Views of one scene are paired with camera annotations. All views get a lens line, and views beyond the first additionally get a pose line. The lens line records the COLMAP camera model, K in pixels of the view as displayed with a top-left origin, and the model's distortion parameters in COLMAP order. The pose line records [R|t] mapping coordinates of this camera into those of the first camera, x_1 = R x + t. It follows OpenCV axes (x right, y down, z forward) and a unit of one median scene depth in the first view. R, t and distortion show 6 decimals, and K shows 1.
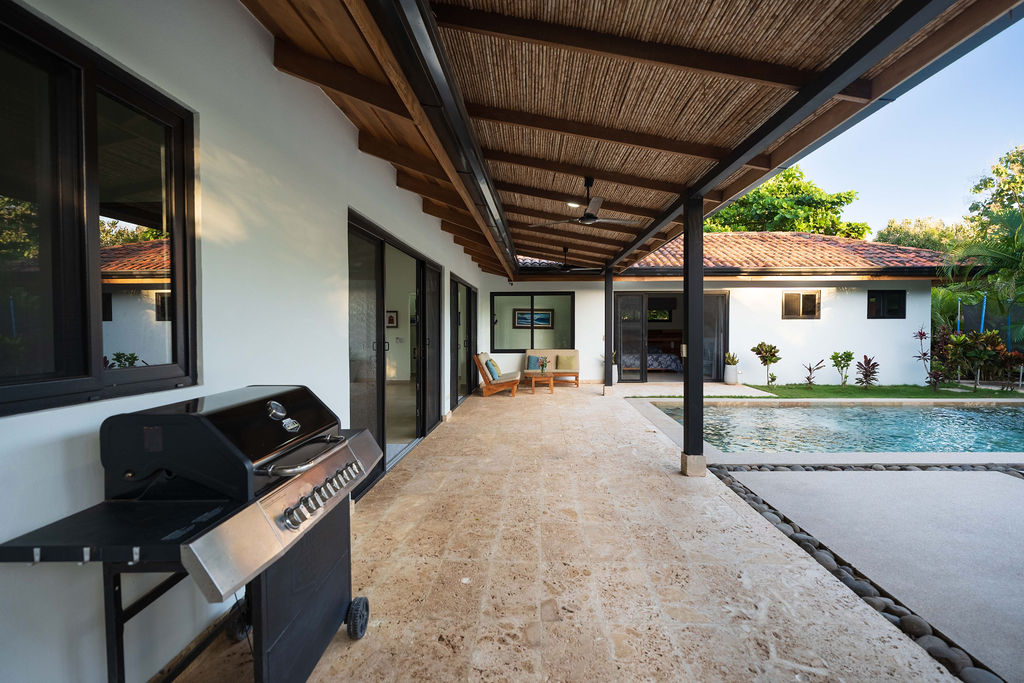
lens RADIAL K [[465.6, 0, 518.9], [0, 465.6, 338.3], [0, 0, 1]] dist [0.001451, -0.000265]
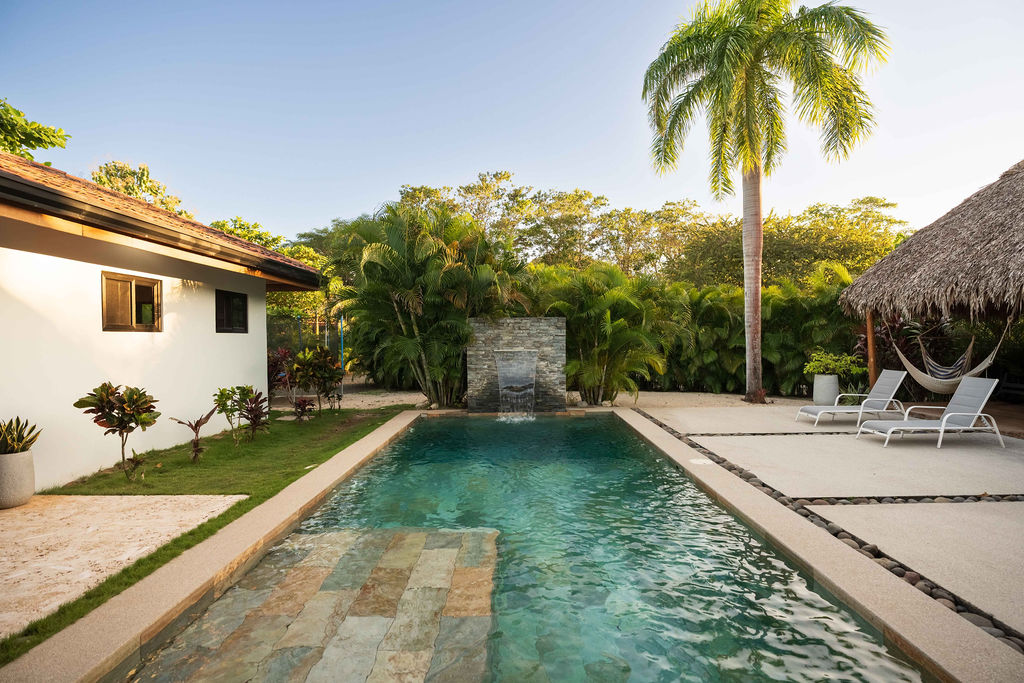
lens RADIAL K [[465.6, 0, 516.1], [0, 465.6, 343.3], [0, 0, 1]] dist [0.001451, -0.000265]
pose [[-0.052534, -0.008128, 0.998586, 0.067663], [0.028809, 0.999538, 0.009652, -0.020899], [-0.998204, 0.029275, -0.052275, 0.610685]]
